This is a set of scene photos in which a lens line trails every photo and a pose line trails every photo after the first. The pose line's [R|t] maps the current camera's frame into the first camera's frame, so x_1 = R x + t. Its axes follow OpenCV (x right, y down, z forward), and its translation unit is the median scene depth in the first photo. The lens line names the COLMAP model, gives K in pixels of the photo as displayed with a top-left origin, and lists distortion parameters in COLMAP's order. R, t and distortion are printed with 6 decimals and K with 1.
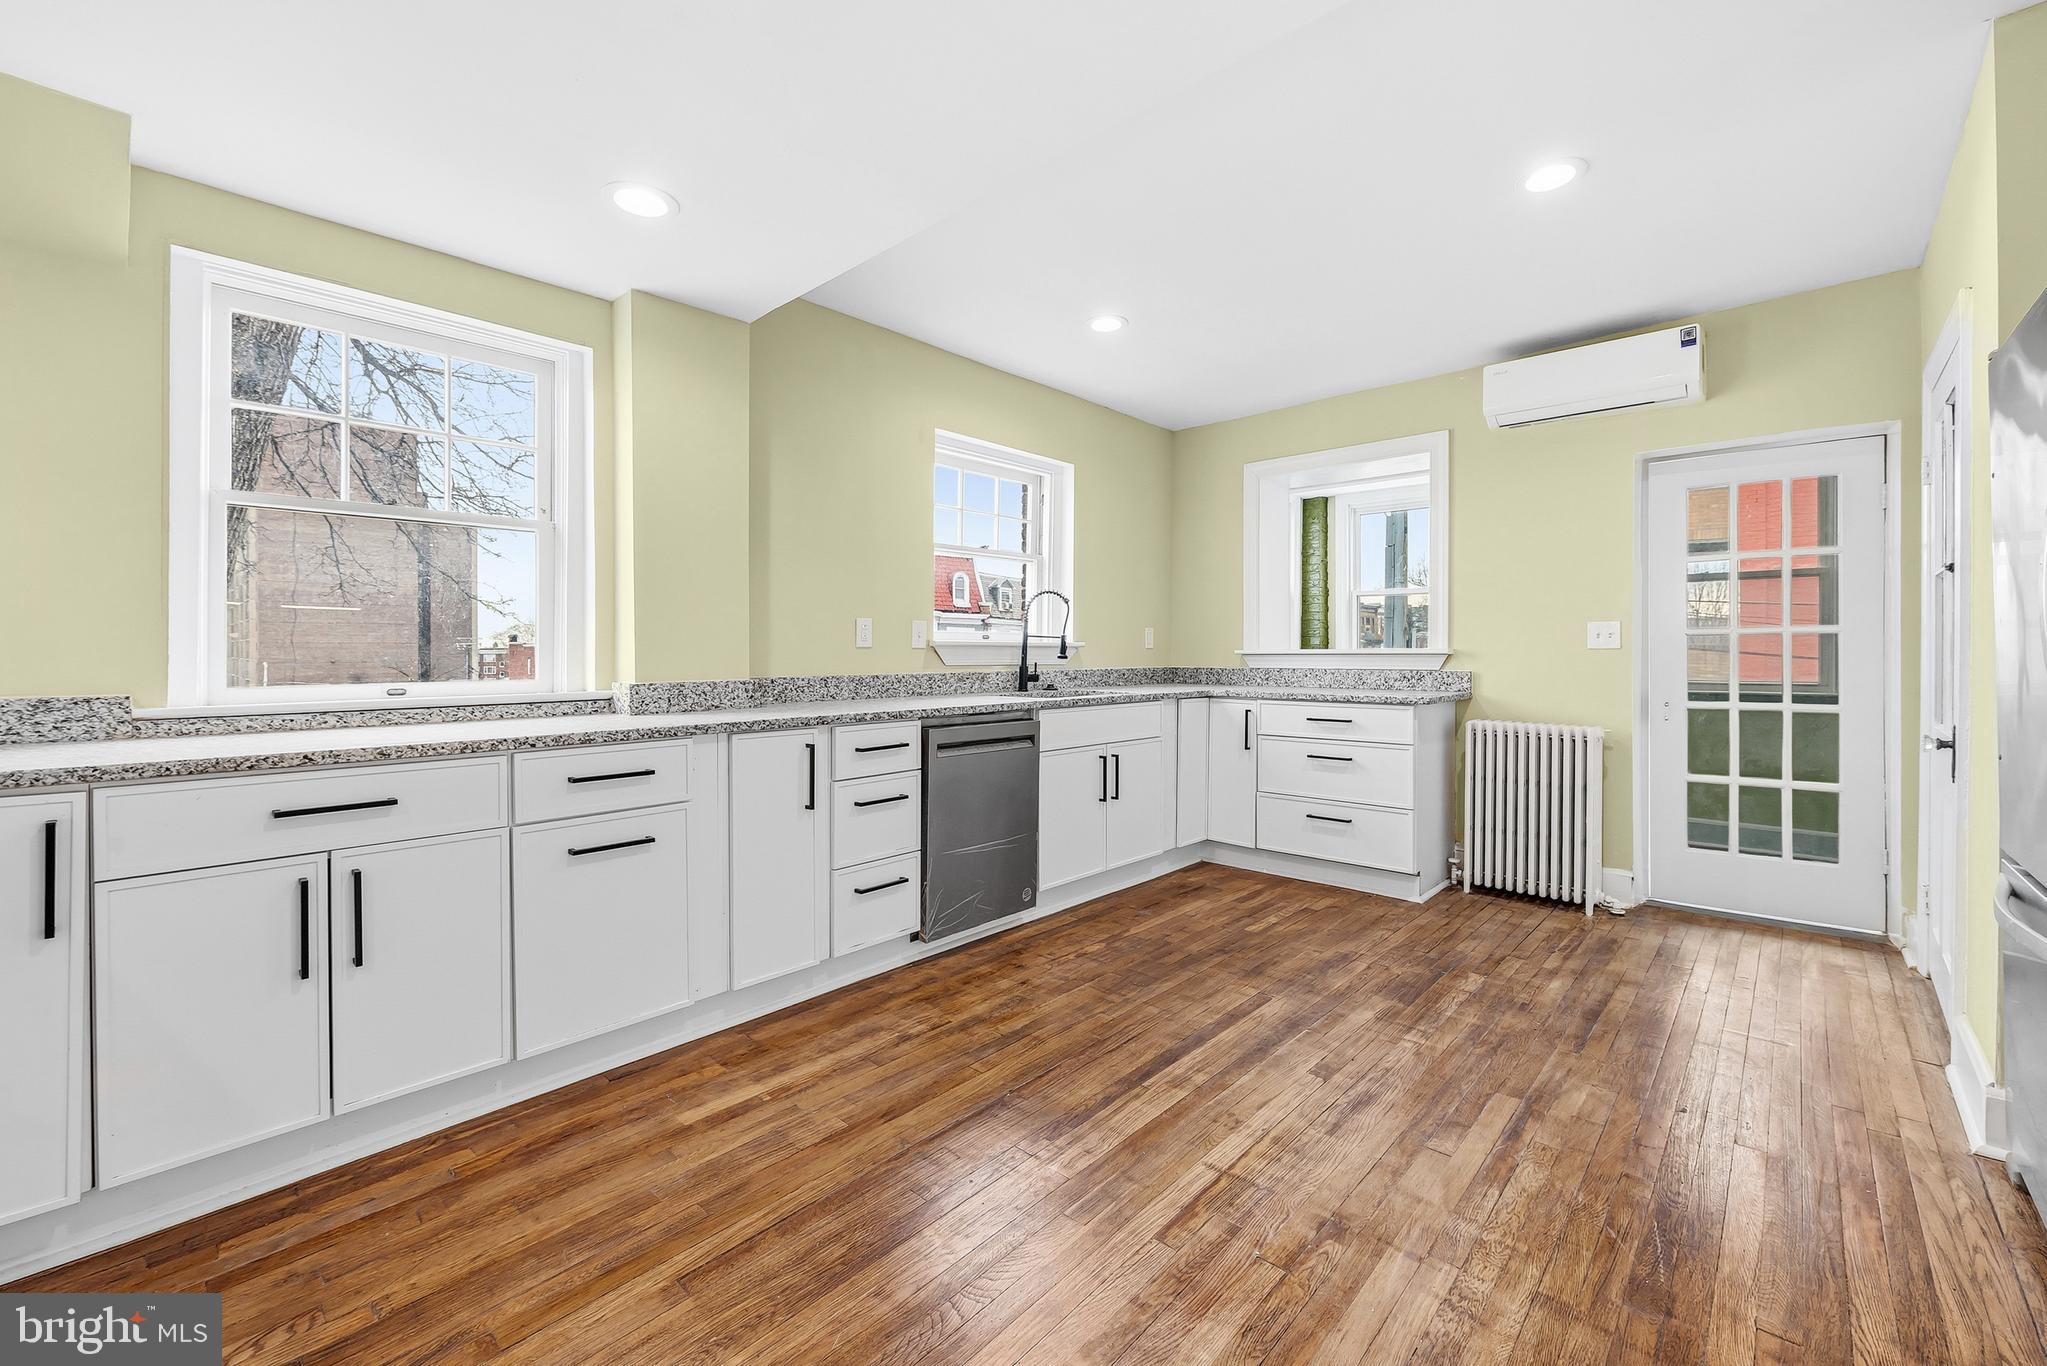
lens RADIAL K [[834.8, 0, 1033.1], [0, 834.8, 656.1], [0, 0, 1]] dist [-0.003220, -0.000468]
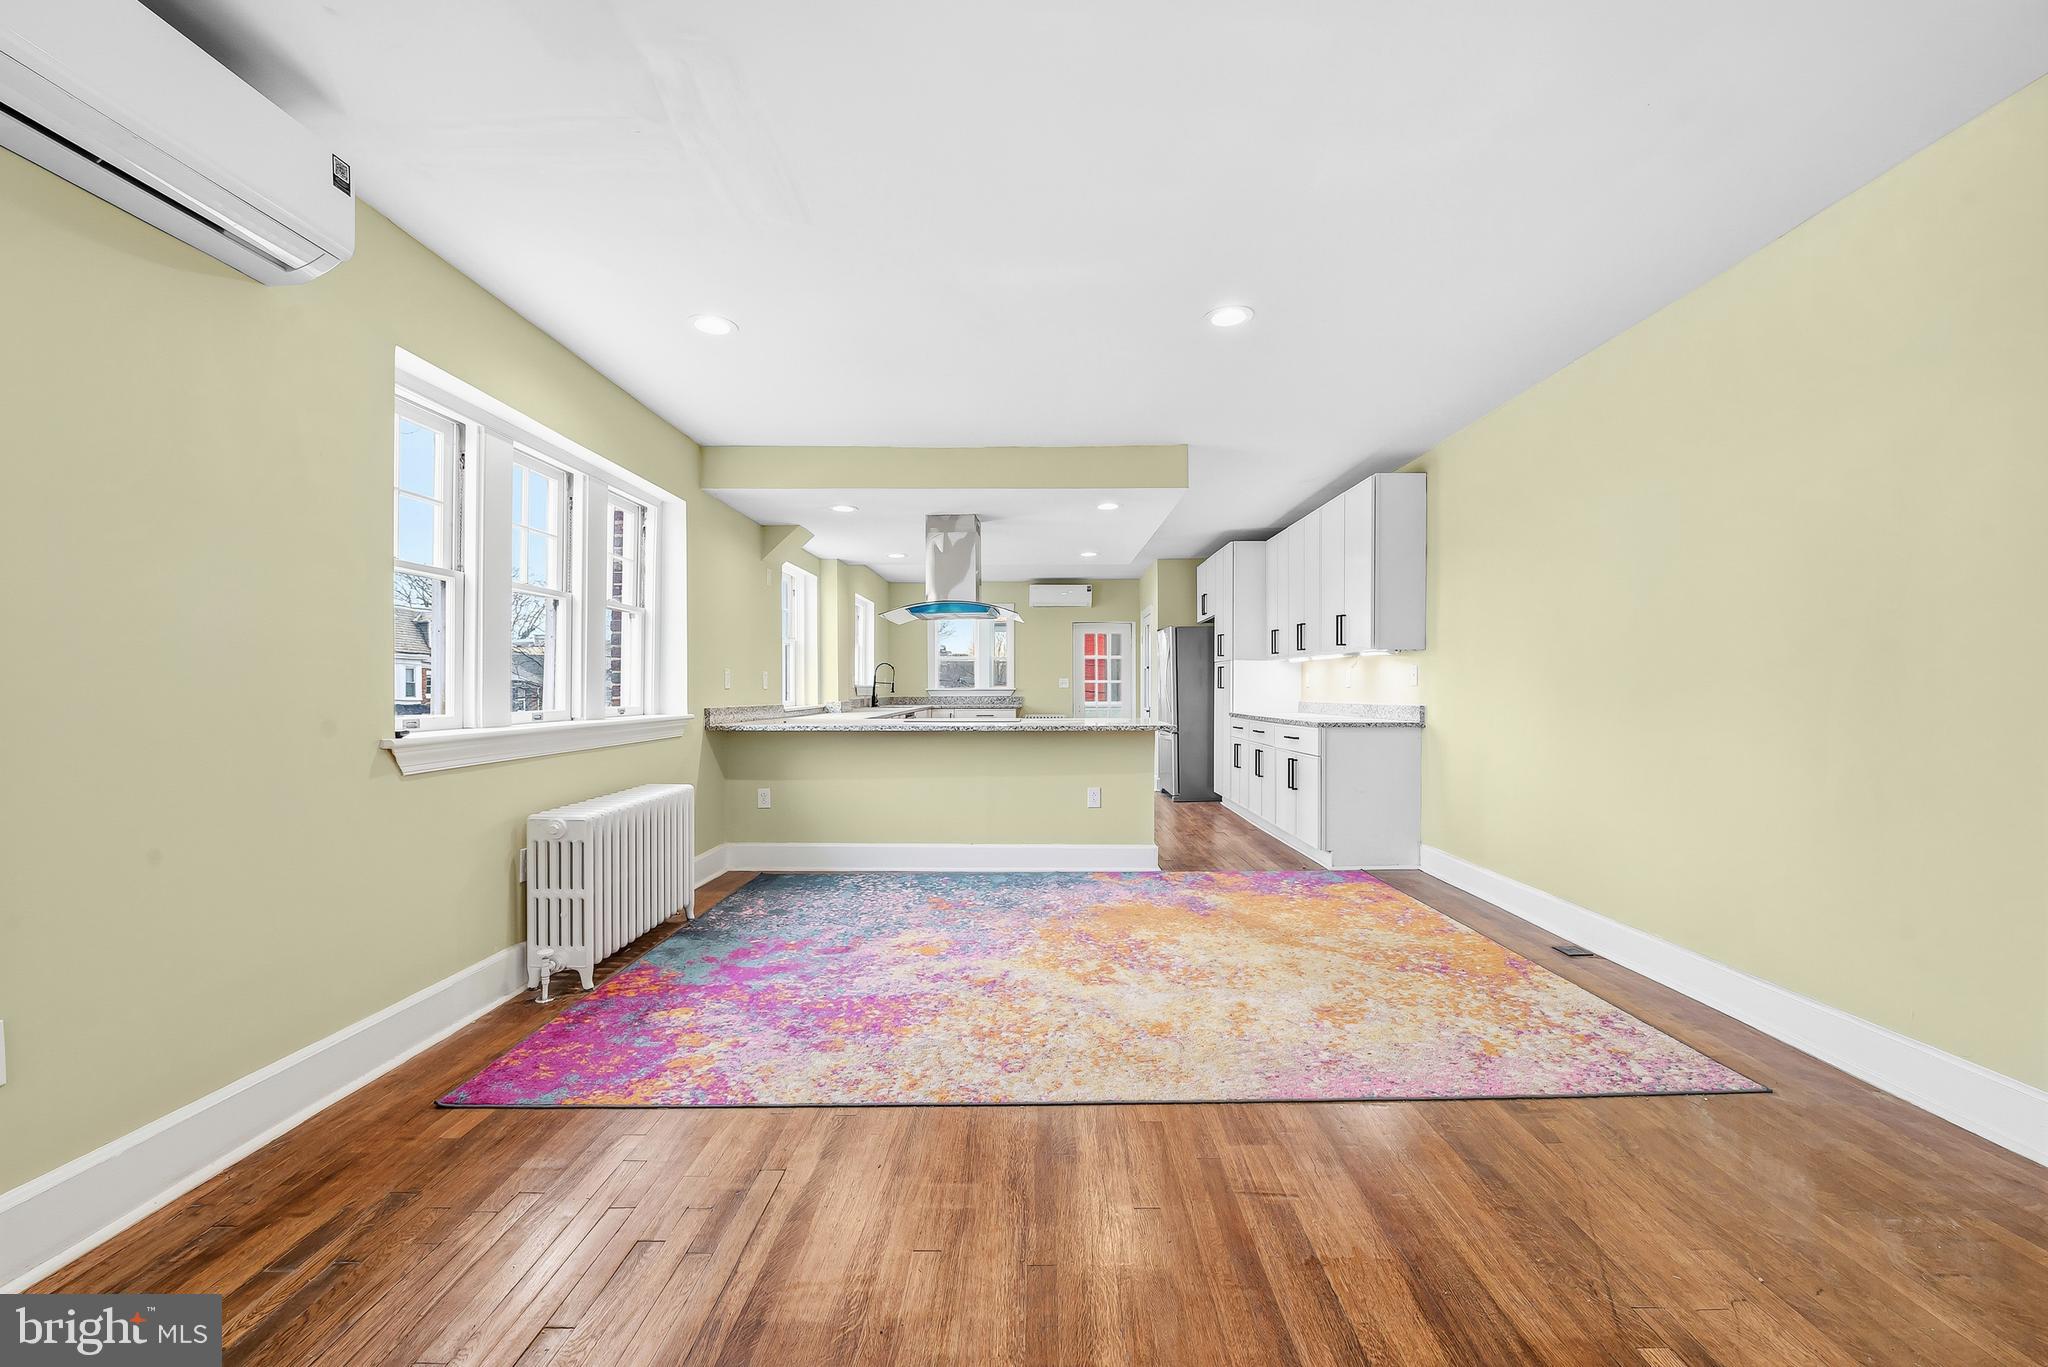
lens RADIAL K [[821.9, 0, 1035.2], [0, 821.9, 683.1], [0, 0, 1]] dist [-0.004304, -0.000046]
pose [[0.737938, 0.001955, 0.674866, -1.394520], [0.005882, 0.999939, -0.009329, 0.000395], [-0.674843, 0.010854, 0.737882, -1.100153]]
